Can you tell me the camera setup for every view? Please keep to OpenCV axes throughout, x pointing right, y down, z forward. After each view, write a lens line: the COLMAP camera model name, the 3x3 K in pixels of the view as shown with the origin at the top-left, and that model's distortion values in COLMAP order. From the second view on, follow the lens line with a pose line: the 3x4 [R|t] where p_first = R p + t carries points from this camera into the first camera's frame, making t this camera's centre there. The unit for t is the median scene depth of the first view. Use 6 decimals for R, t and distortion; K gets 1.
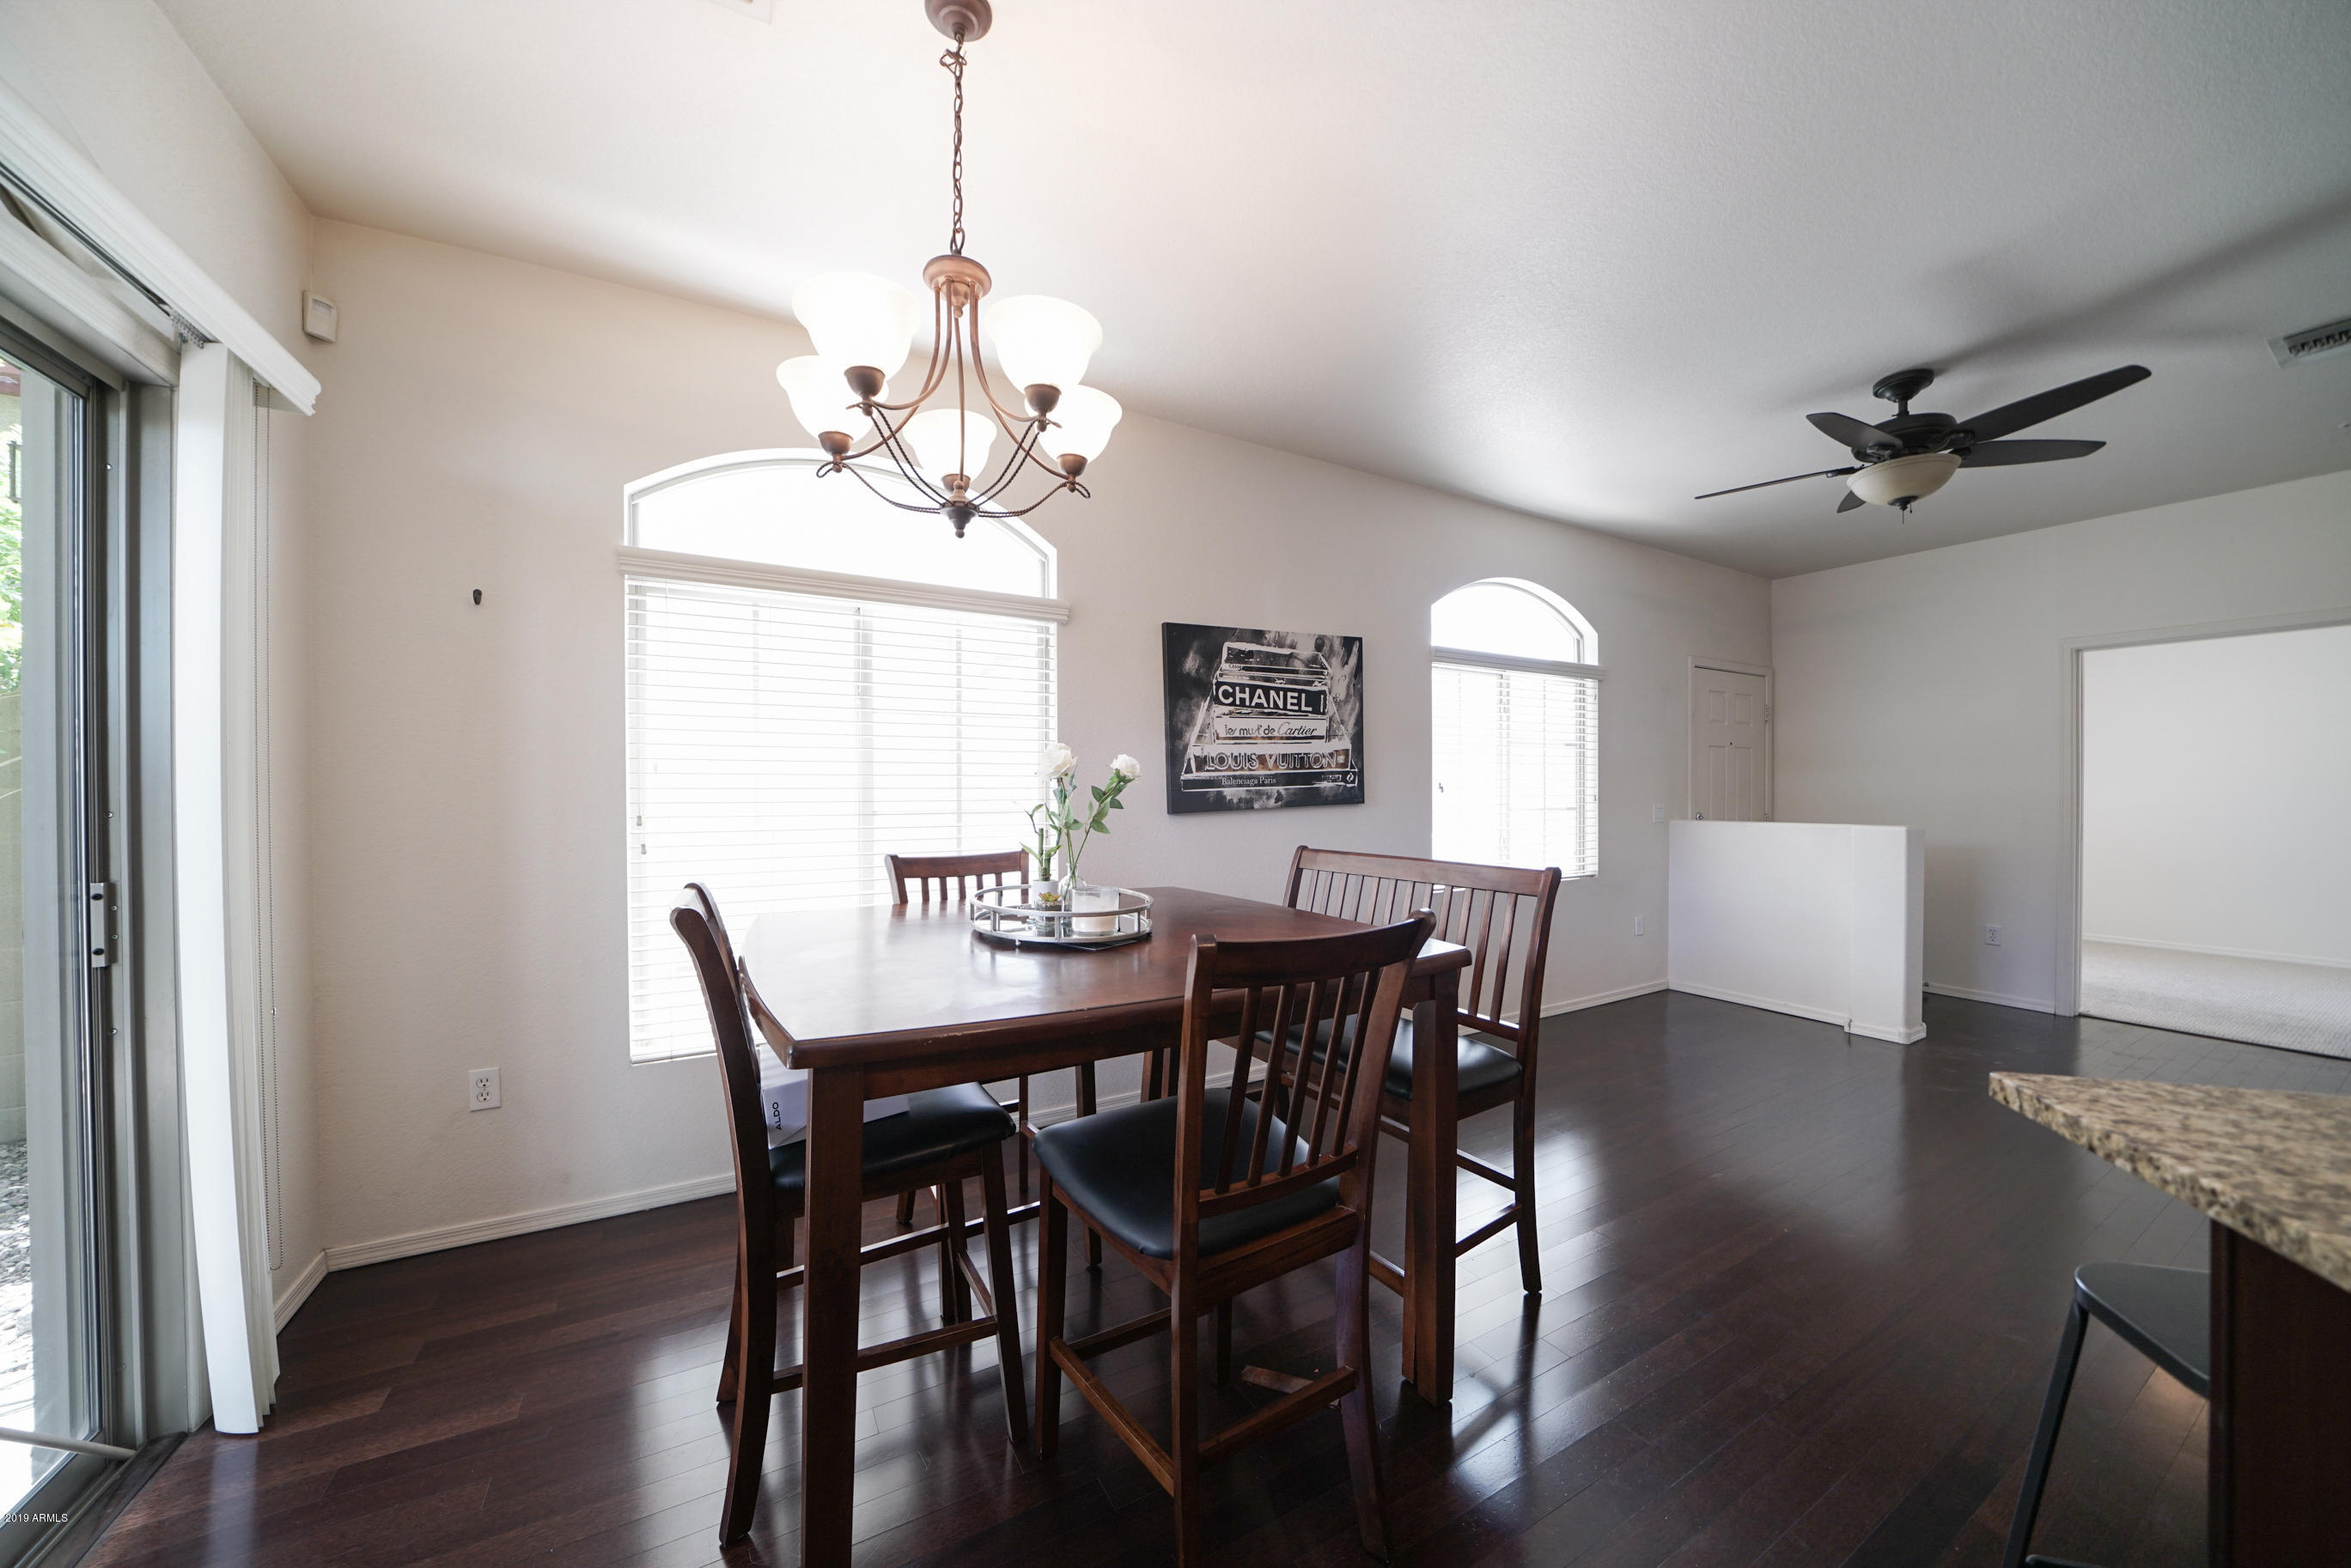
lens RADIAL K [[811.4, 0, 1182.1], [0, 811.4, 796.2], [0, 0, 1]] dist [-0.023721, 0.001946]
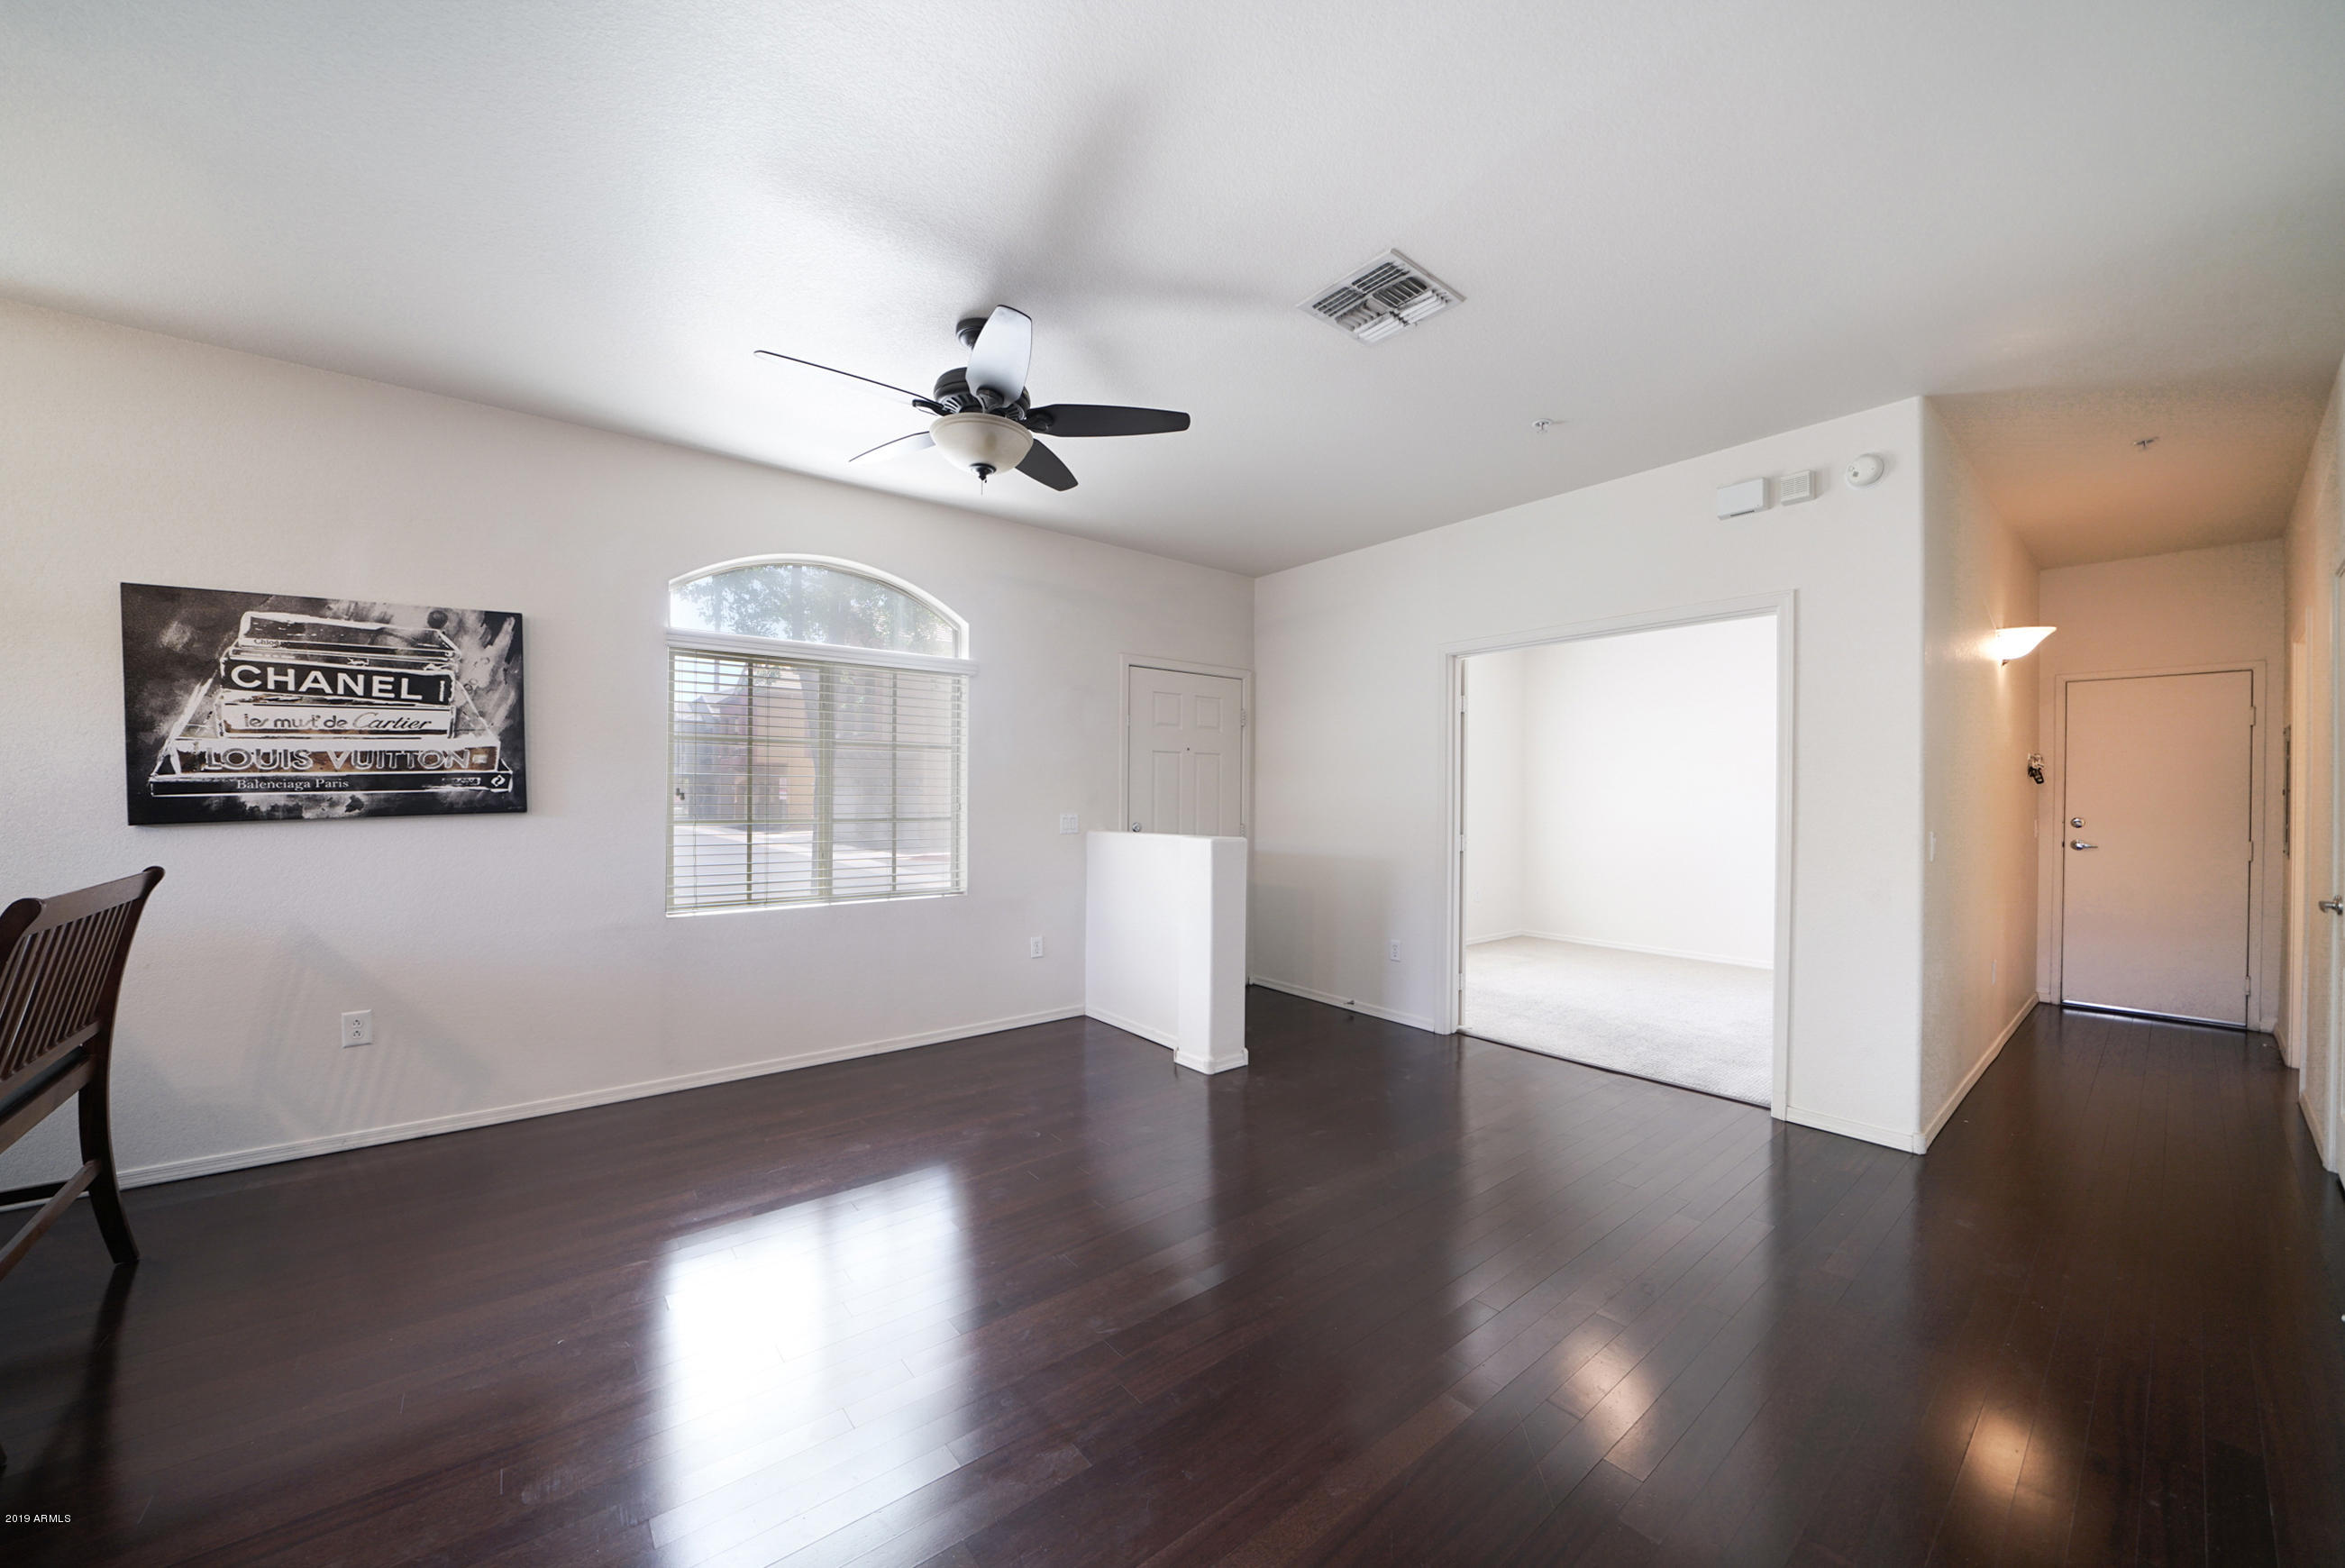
lens RADIAL K [[868.0, 0, 1211.9], [0, 868.0, 793.0], [0, 0, 1]] dist [-0.022008, 0.000171]
pose [[0.983236, 0.004908, 0.182274, 0.813846], [-0.002648, 0.999917, -0.012638, -0.001767], [-0.182320, 0.011943, 0.983167, 0.006429]]
